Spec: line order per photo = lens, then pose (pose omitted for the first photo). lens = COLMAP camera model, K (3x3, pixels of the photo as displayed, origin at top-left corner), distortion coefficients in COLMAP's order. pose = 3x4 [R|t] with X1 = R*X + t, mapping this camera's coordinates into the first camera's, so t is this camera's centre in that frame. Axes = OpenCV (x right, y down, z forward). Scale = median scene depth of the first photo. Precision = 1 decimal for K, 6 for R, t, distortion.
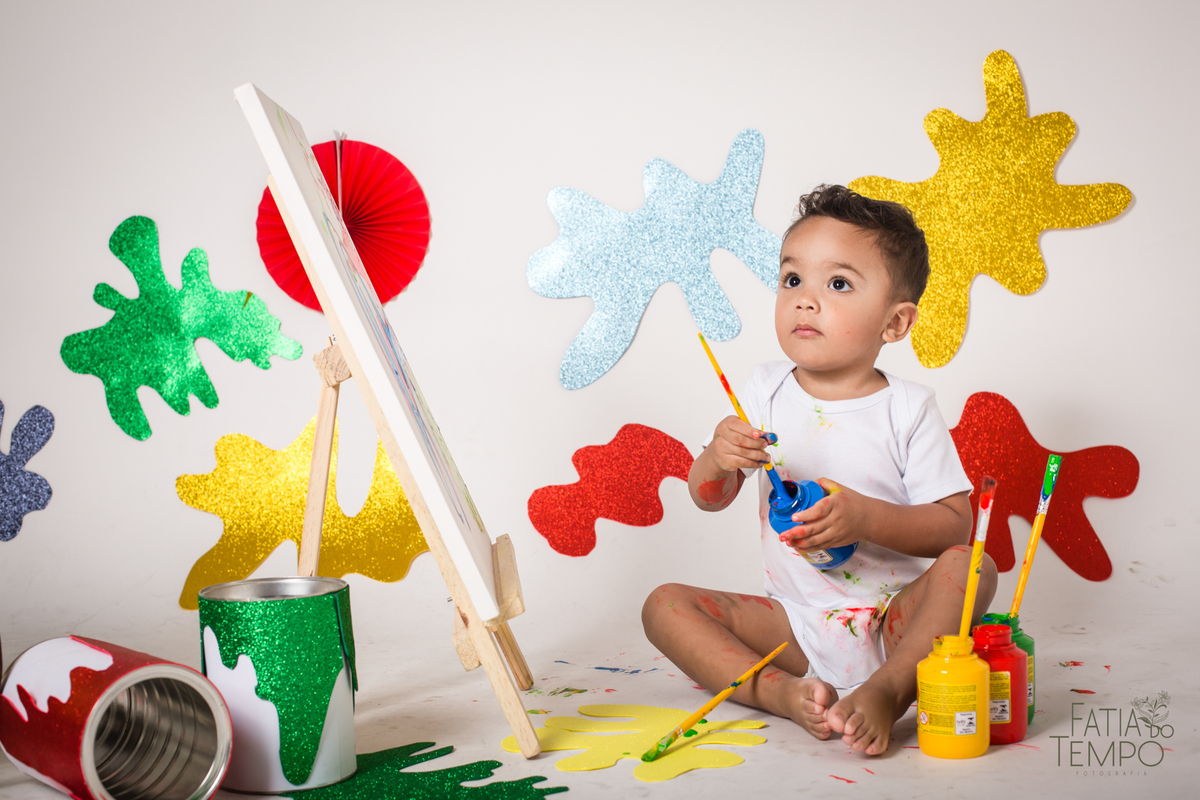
lens RADIAL K [[1755.5, 0, 603.7], [0, 1755.5, 393.6], [0, 0, 1]] dist [-0.128767, 0.000000]
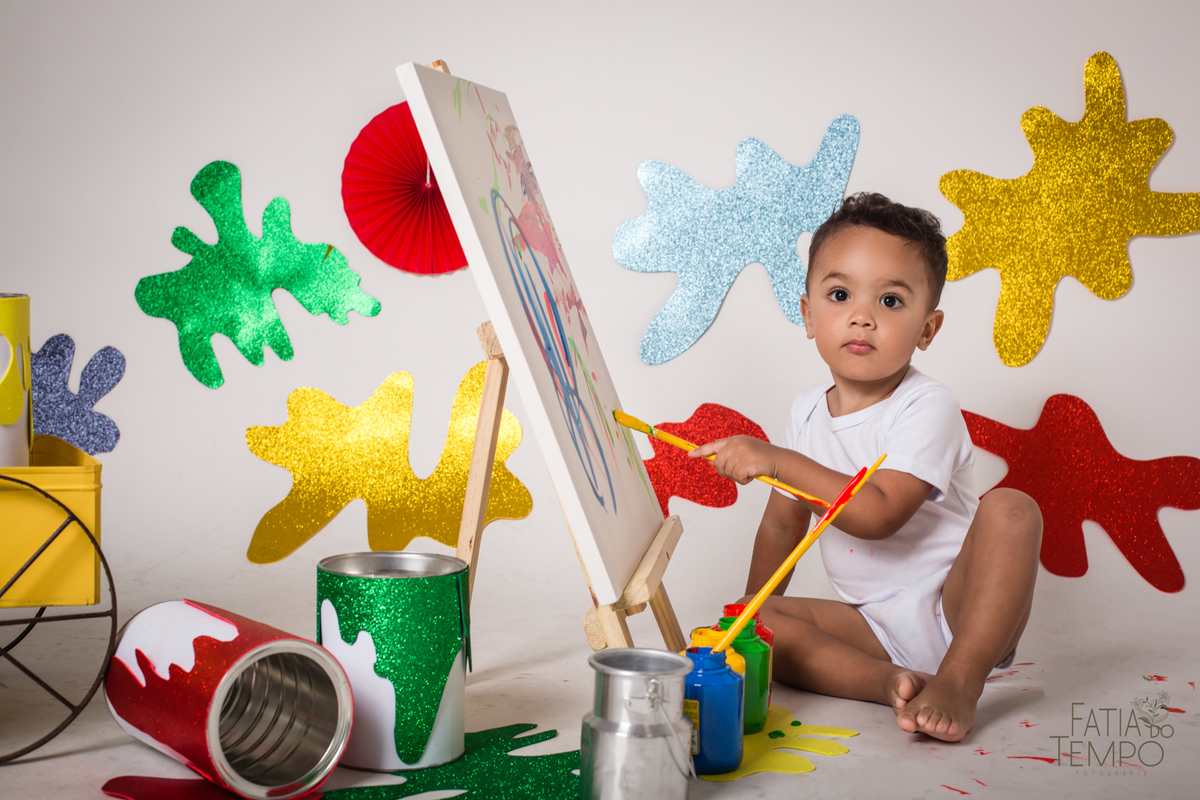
lens RADIAL K [[1755.5, 0, 605.4], [0, 1755.5, 397.3], [0, 0, 1]] dist [-0.128767, 0.000000]
pose [[0.997963, 0.063291, 0.008004, -0.051202], [-0.063508, 0.997512, 0.030601, -0.012859], [-0.006047, -0.031047, 0.999500, 0.005865]]
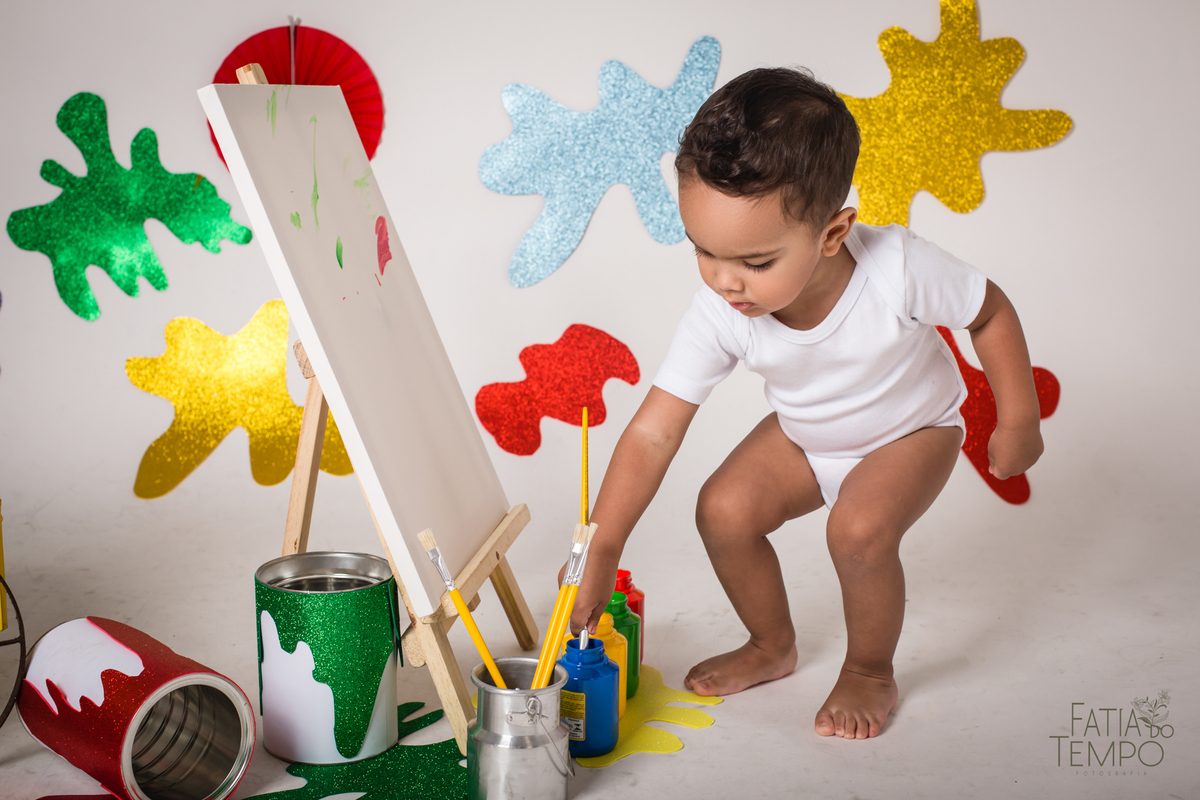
lens RADIAL K [[1755.5, 0, 603.8], [0, 1755.5, 404.5], [0, 0, 1]] dist [-0.128767, 0.000000]
pose [[0.995640, 0.031997, 0.087617, -0.057342], [-0.046196, 0.985183, 0.165168, -0.106528], [-0.081034, -0.168496, 0.982366, -0.018528]]
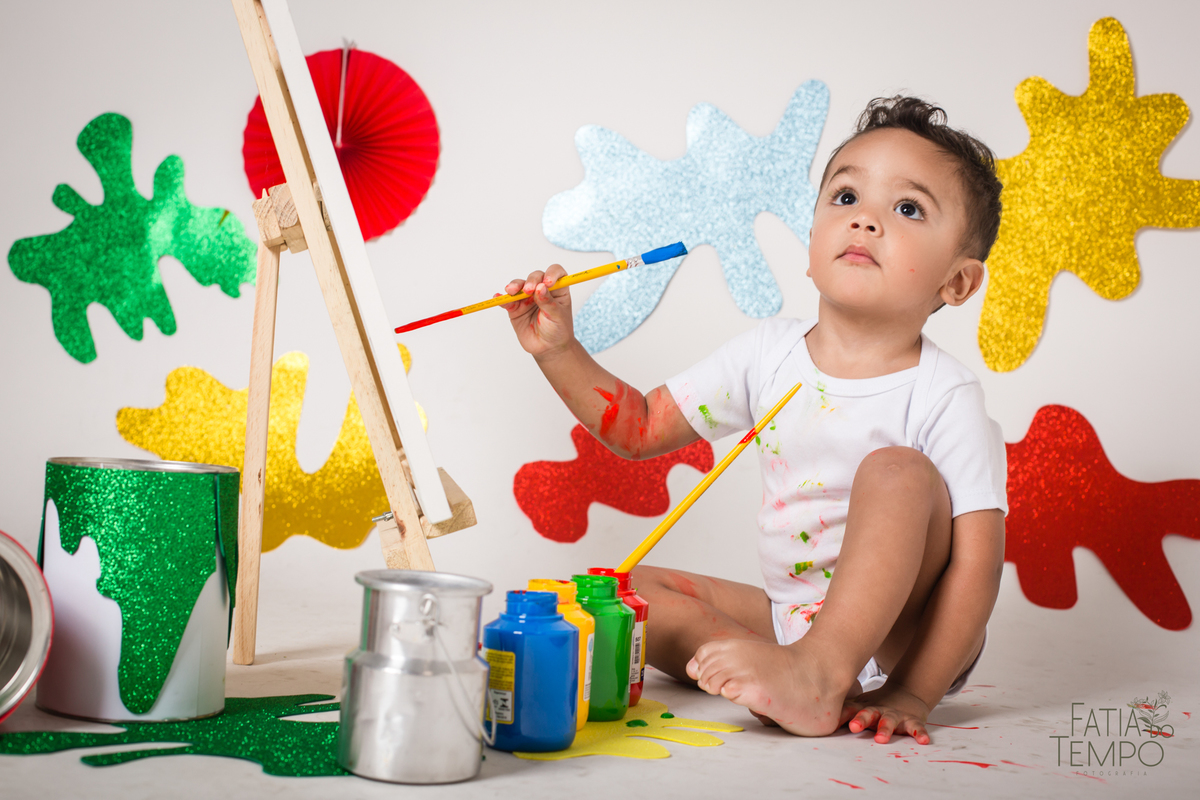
lens RADIAL K [[1755.5, 0, 600.5], [0, 1755.5, 405.4], [0, 0, 1]] dist [-0.128767, 0.000000]
pose [[0.994120, 0.103288, -0.032502, 0.022829], [-0.104723, 0.993434, -0.046066, 0.061633], [0.027531, 0.049199, 0.998409, 0.139418]]
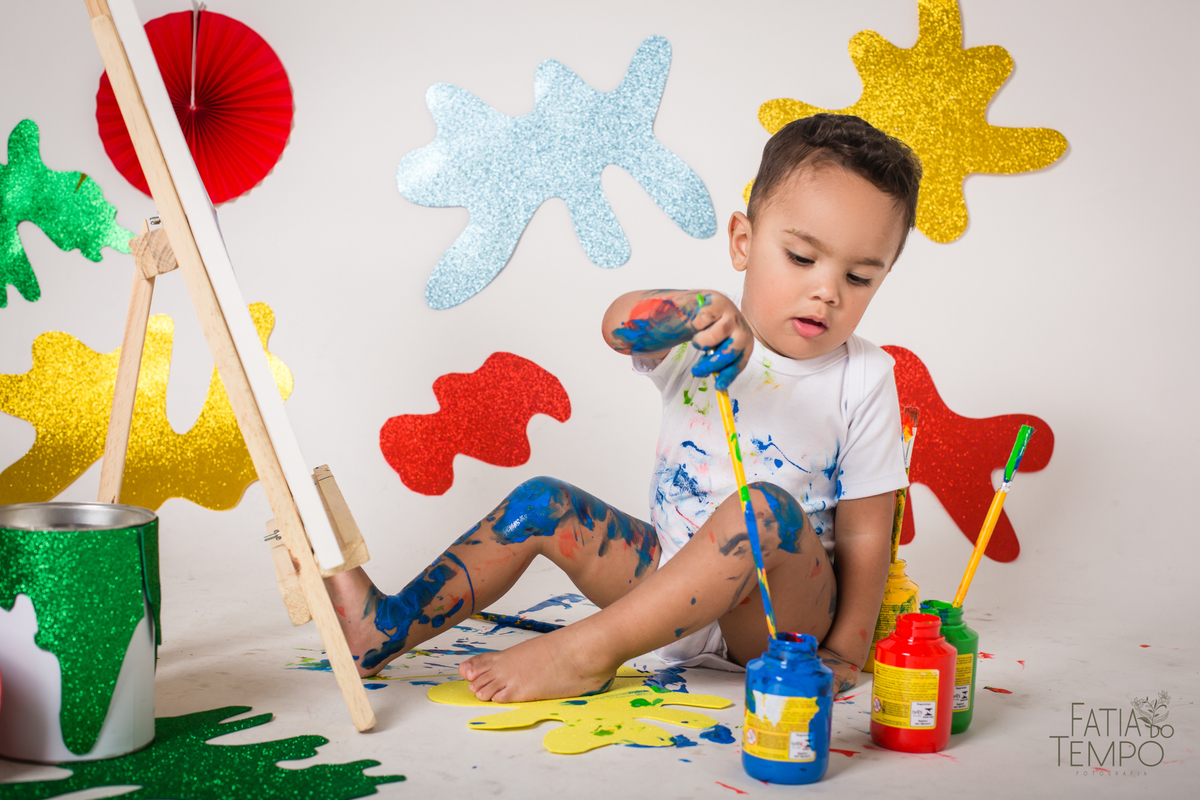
lens RADIAL K [[1755.5, 0, 597.9], [0, 1755.5, 398.3], [0, 0, 1]] dist [-0.128767, 0.000000]
pose [[0.994398, 0.070461, 0.078791, -0.004314], [-0.073482, 0.996642, 0.036124, 0.004773], [-0.075981, -0.041712, 0.996236, 0.100332]]
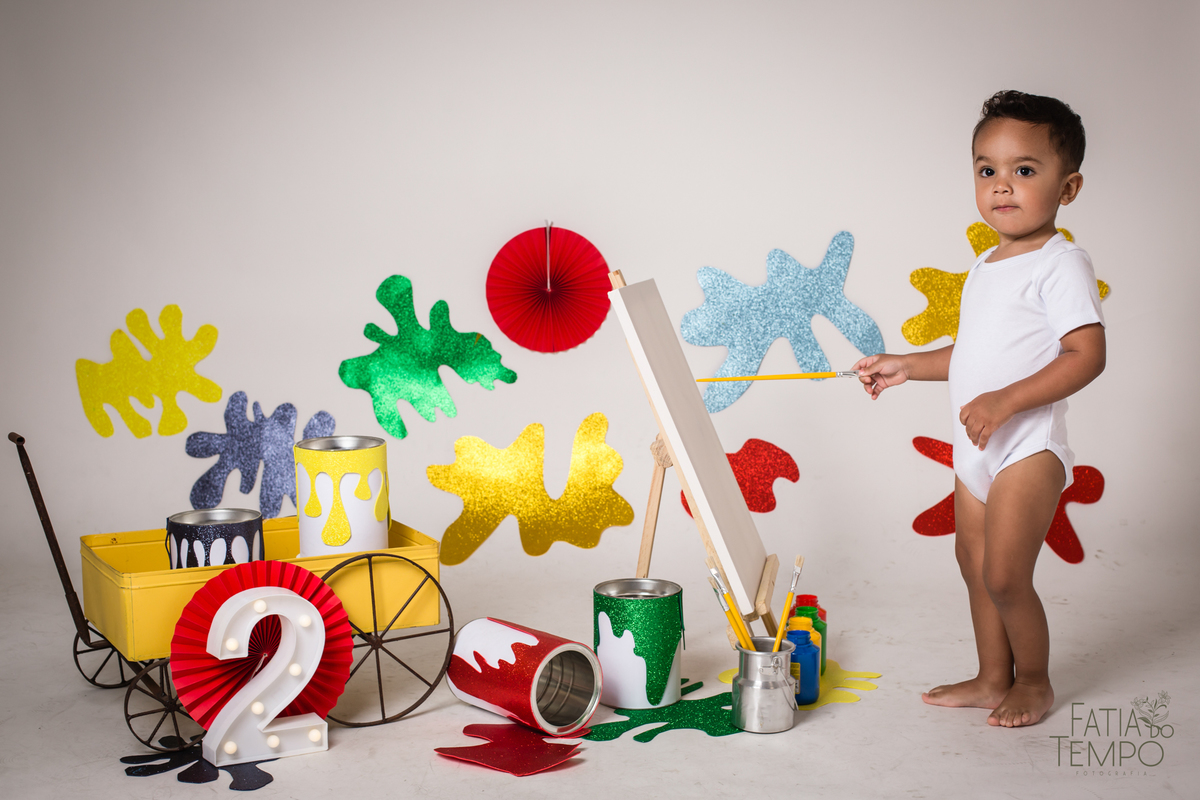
lens RADIAL K [[1755.5, 0, 607.6], [0, 1755.5, 396.8], [0, 0, 1]] dist [-0.128767, 0.000000]
pose [[0.998417, 0.028382, 0.048565, -0.171873], [-0.032495, 0.995754, 0.086124, -0.135042], [-0.045915, -0.087566, 0.995100, -0.405845]]
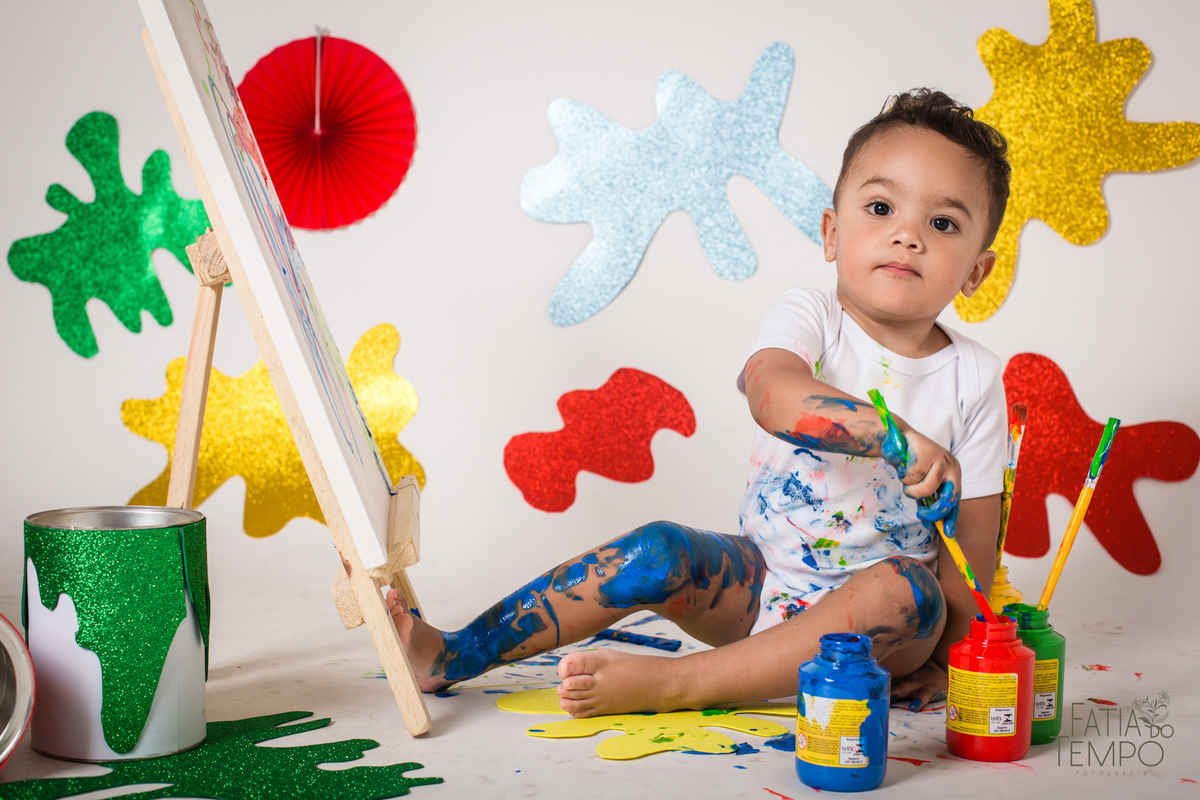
lens RADIAL K [[1755.5, 0, 601.4], [0, 1755.5, 406.7], [0, 0, 1]] dist [-0.128767, 0.000000]
pose [[0.997026, 0.054149, -0.054841, 0.053009], [-0.052900, 0.998312, 0.023981, 0.016358], [0.056047, -0.021009, 0.998207, 0.113262]]
